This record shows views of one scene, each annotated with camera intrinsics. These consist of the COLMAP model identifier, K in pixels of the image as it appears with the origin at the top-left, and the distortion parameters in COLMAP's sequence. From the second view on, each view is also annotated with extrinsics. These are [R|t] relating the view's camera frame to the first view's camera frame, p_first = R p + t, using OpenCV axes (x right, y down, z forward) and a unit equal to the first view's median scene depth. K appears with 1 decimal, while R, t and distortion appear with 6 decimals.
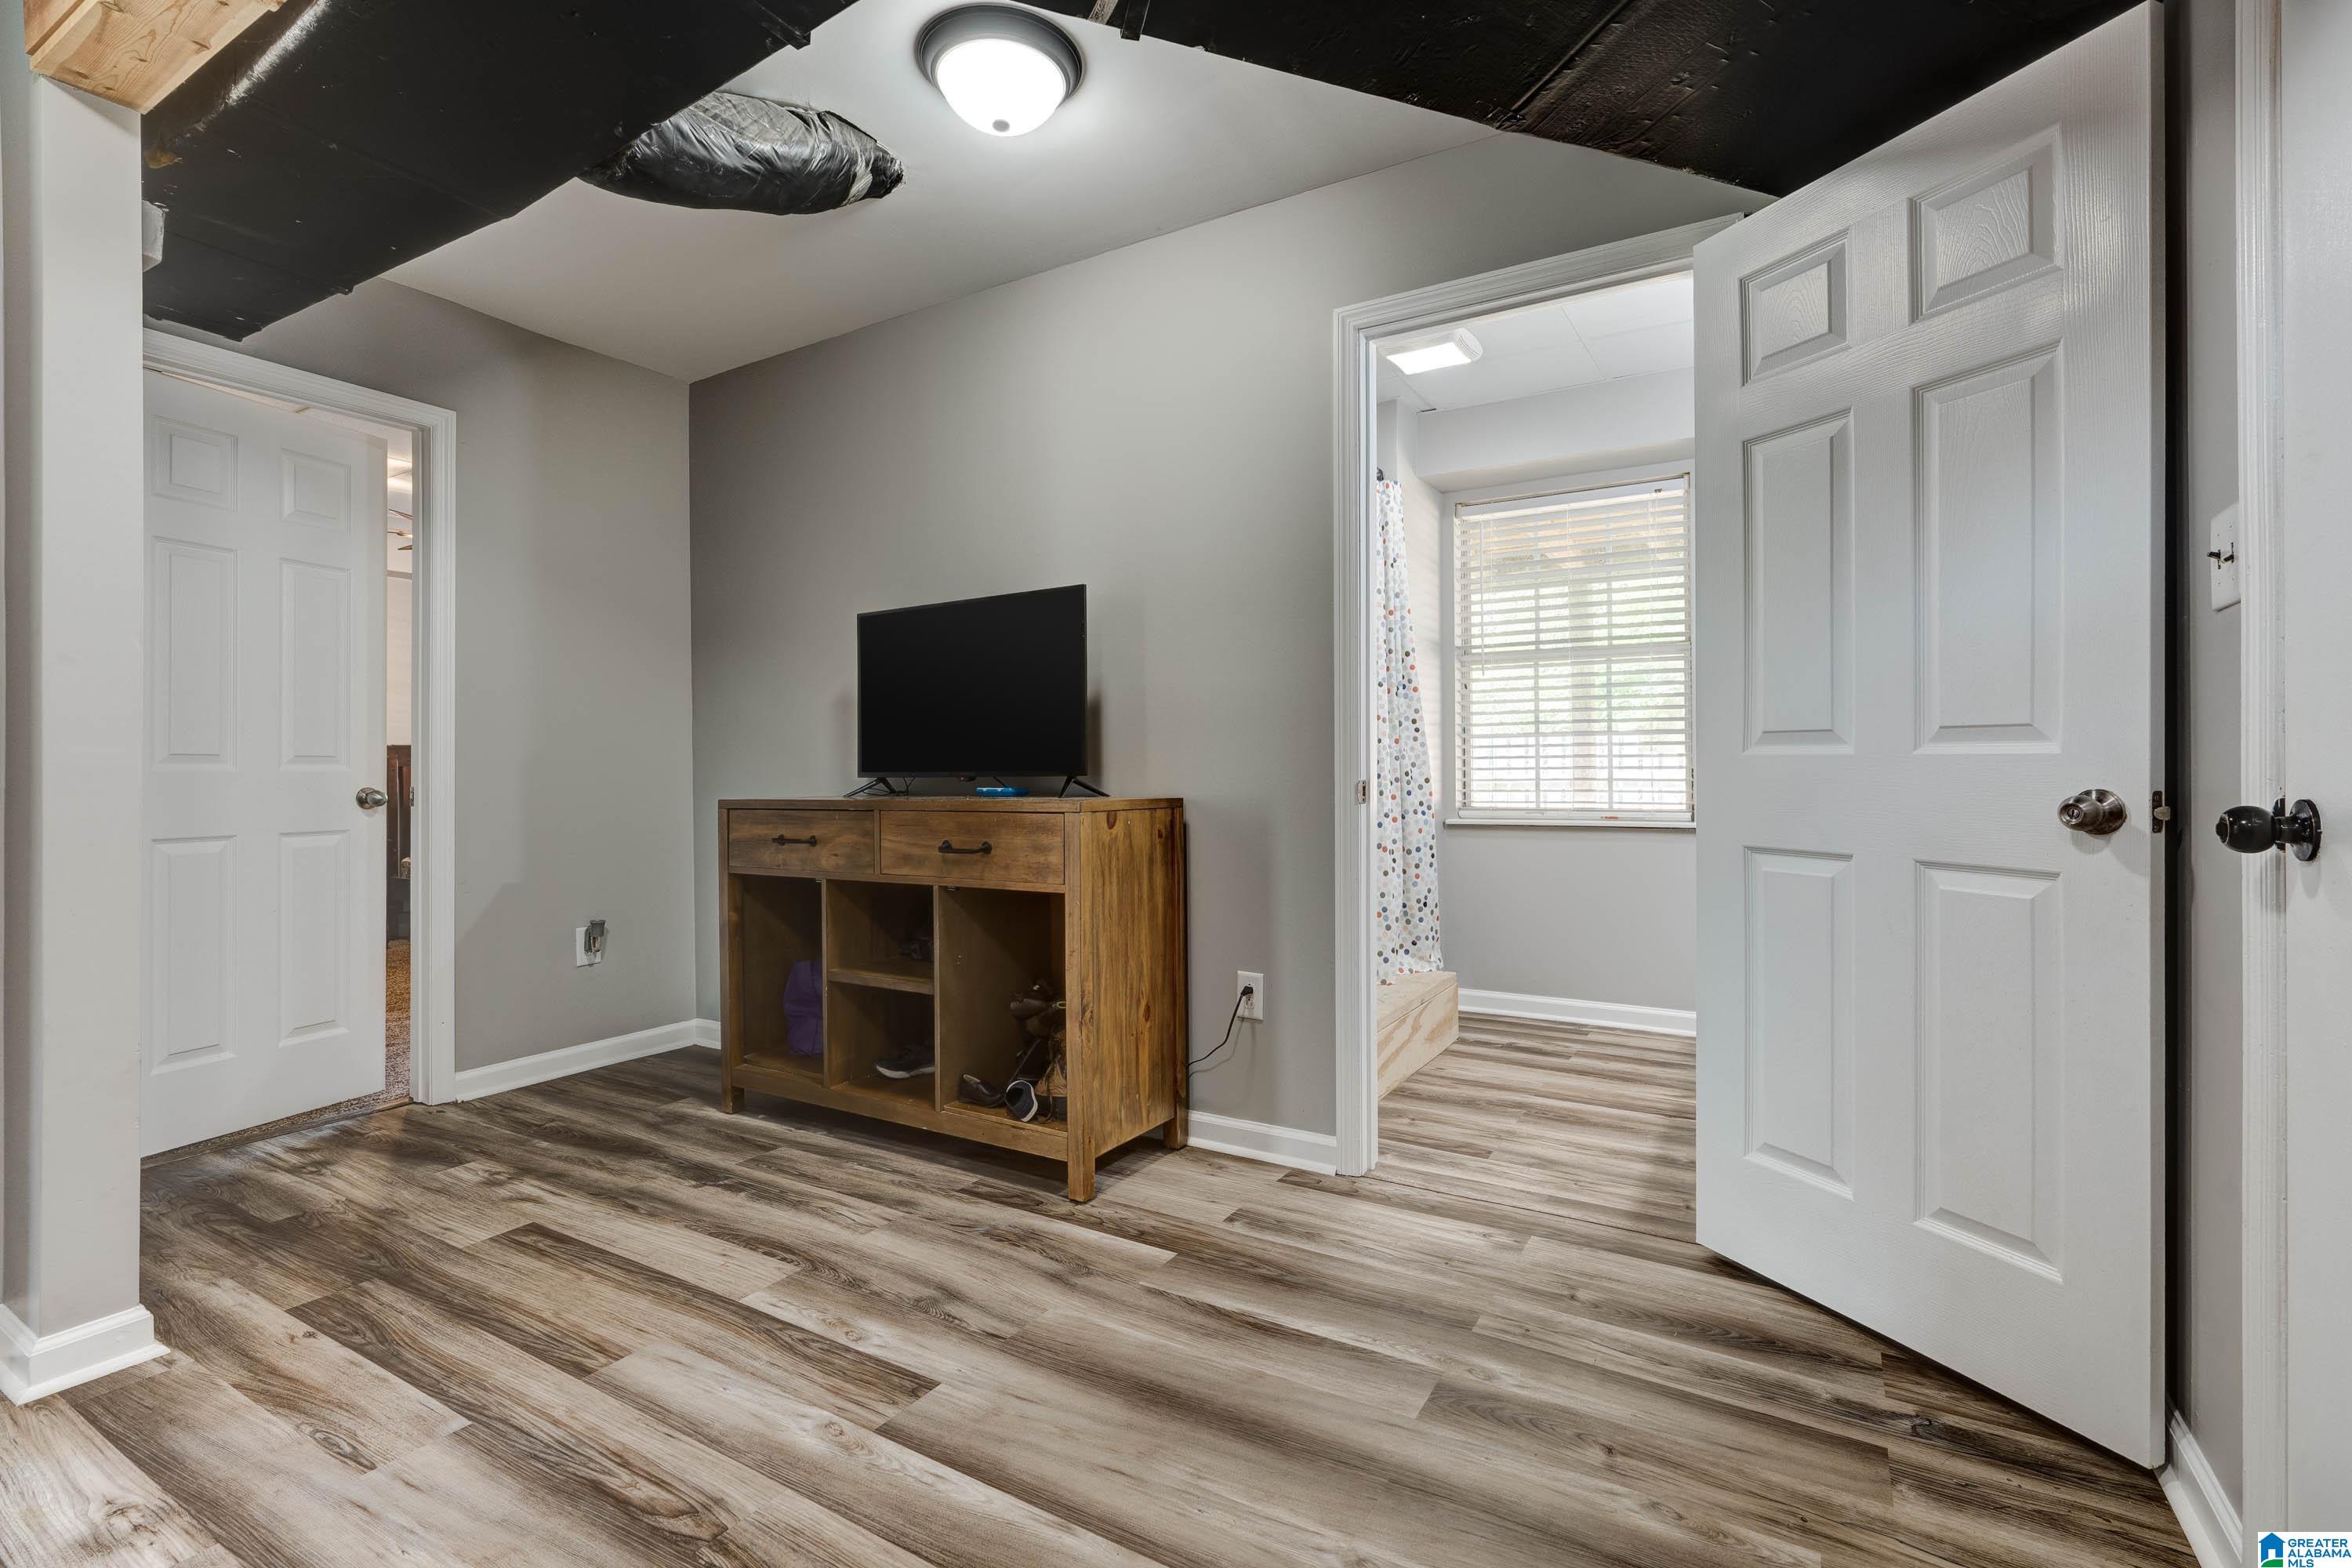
lens RADIAL K [[1068.0, 0, 1177.2], [0, 1068.0, 774.3], [0, 0, 1]] dist [-0.009685, -0.000109]
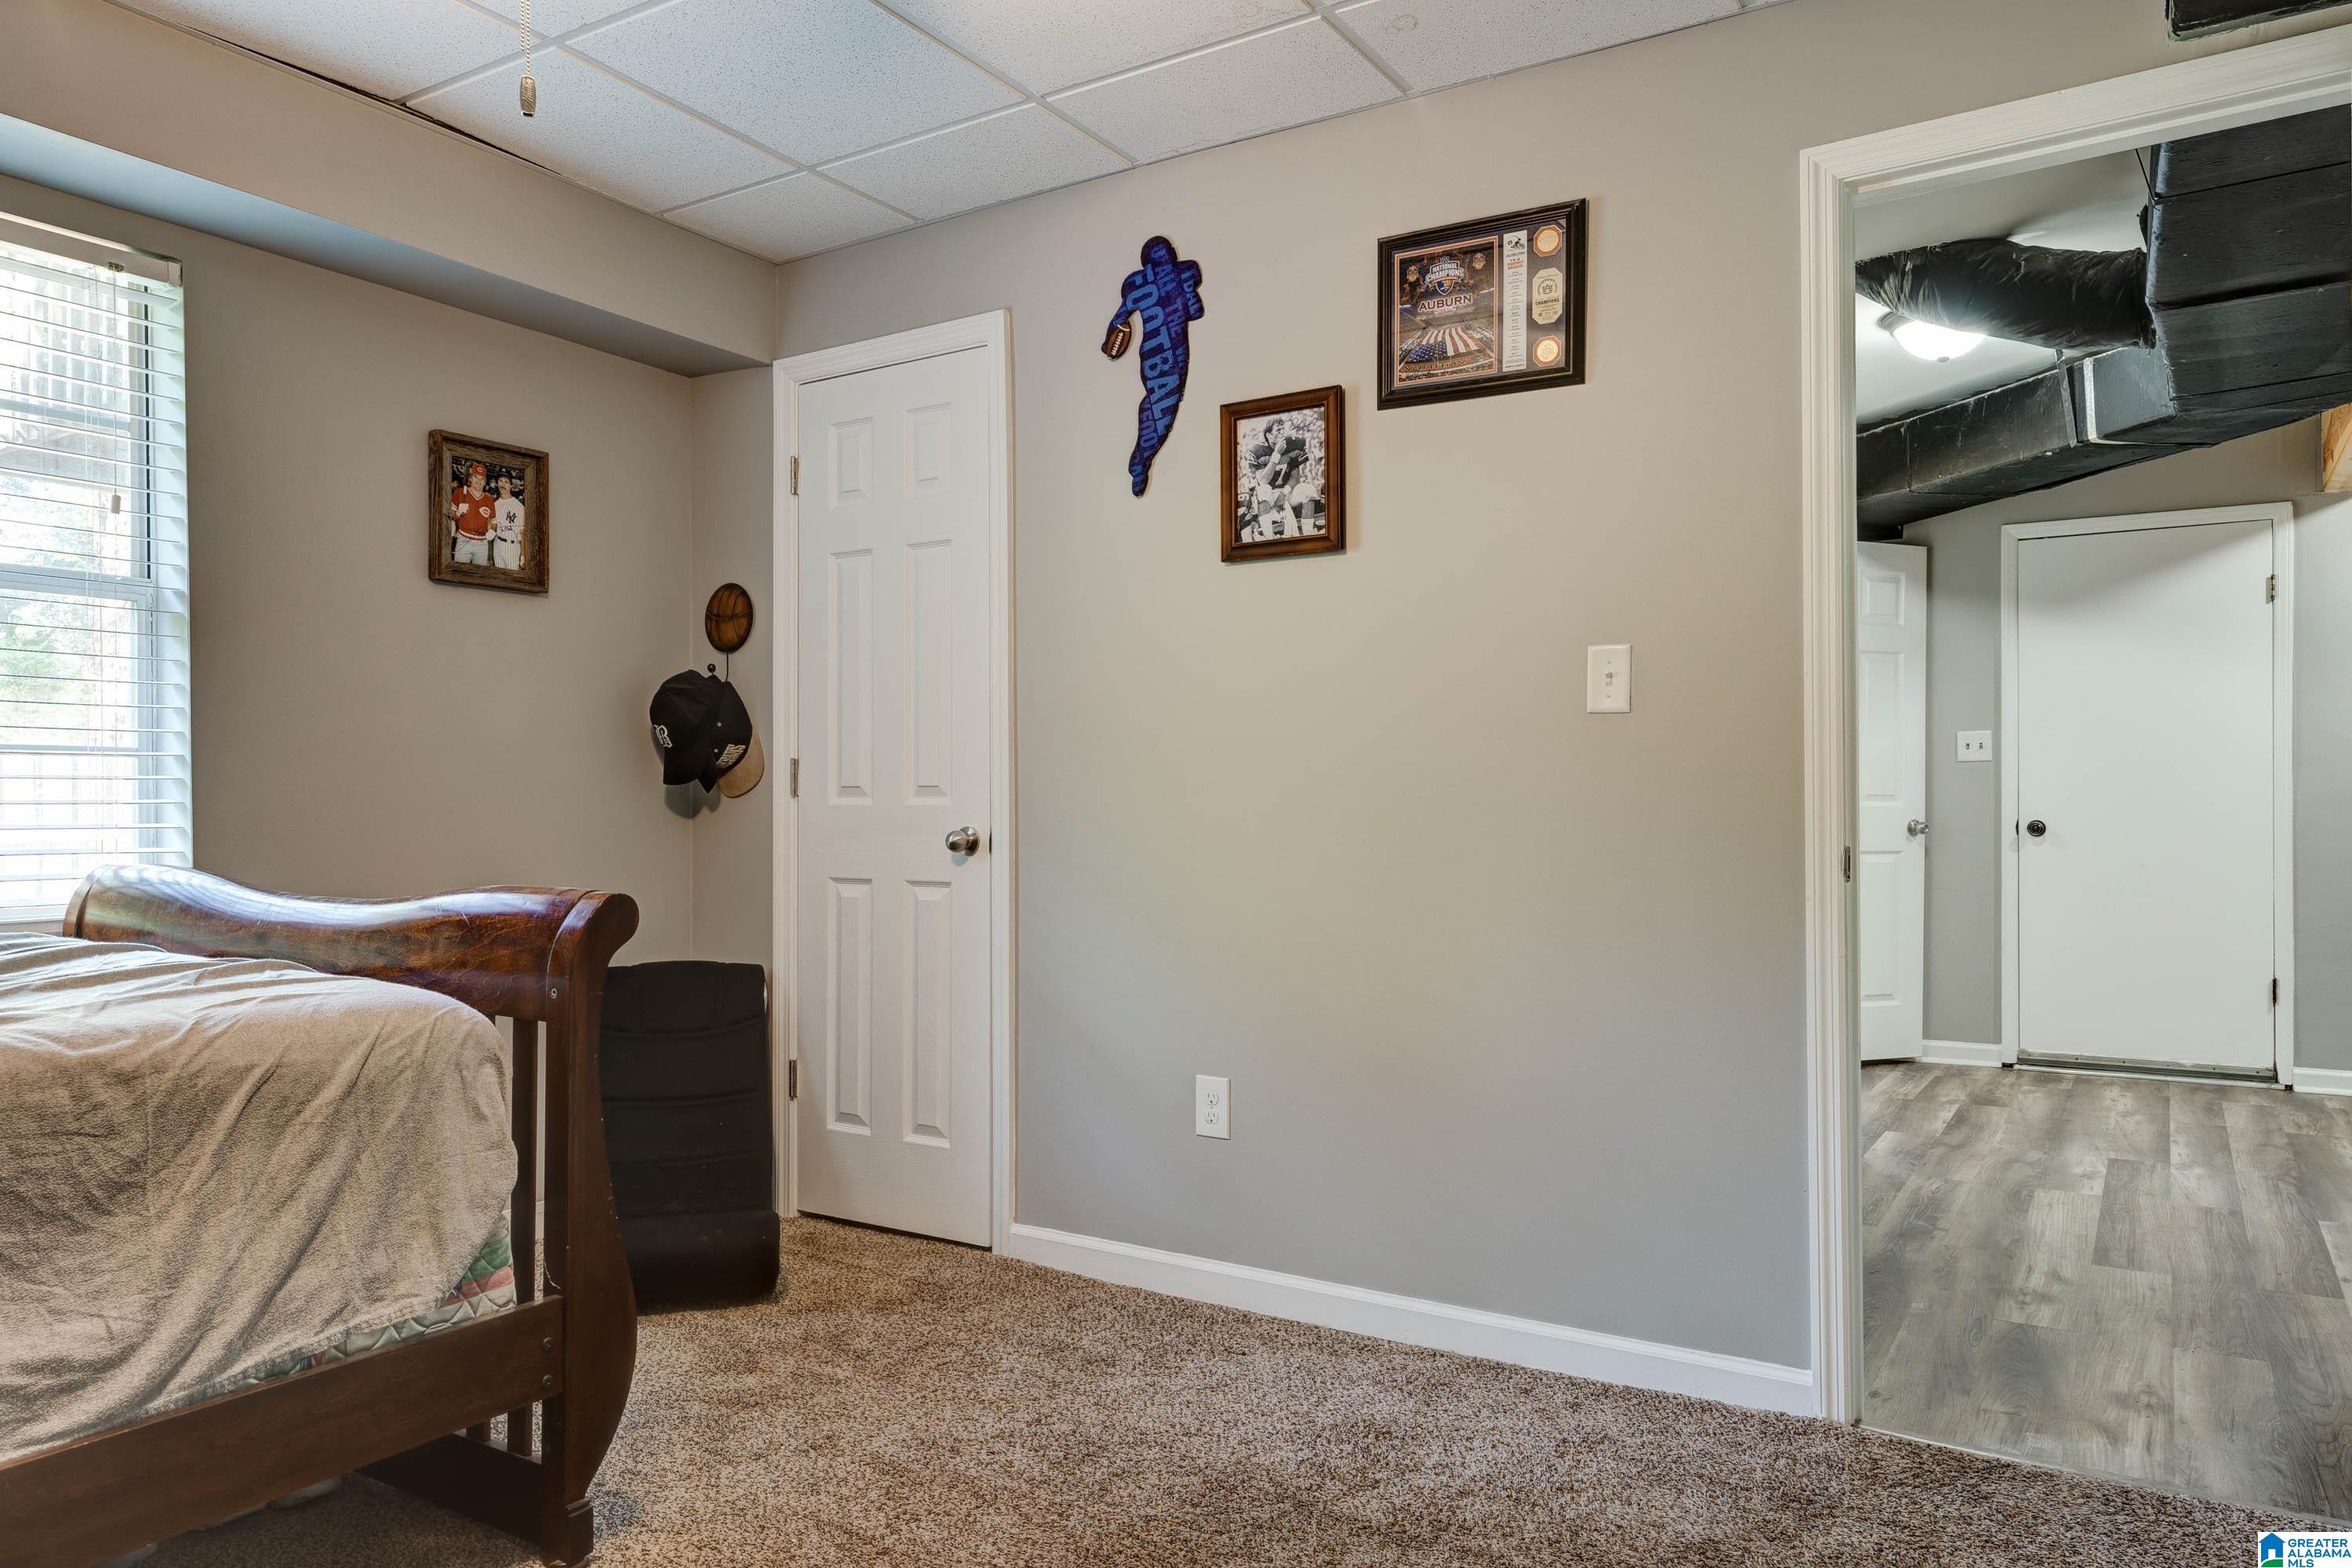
lens RADIAL K [[1550.5, 0, 1174.3], [0, 1550.5, 789.6], [0, 0, 1]] dist [0.004328, 0.000743]
pose [[0.026282, 0.009298, 0.999611, -2.025861], [0.003176, 0.999951, -0.009384, -0.020793], [-0.999650, 0.003422, 0.026251, 1.755301]]
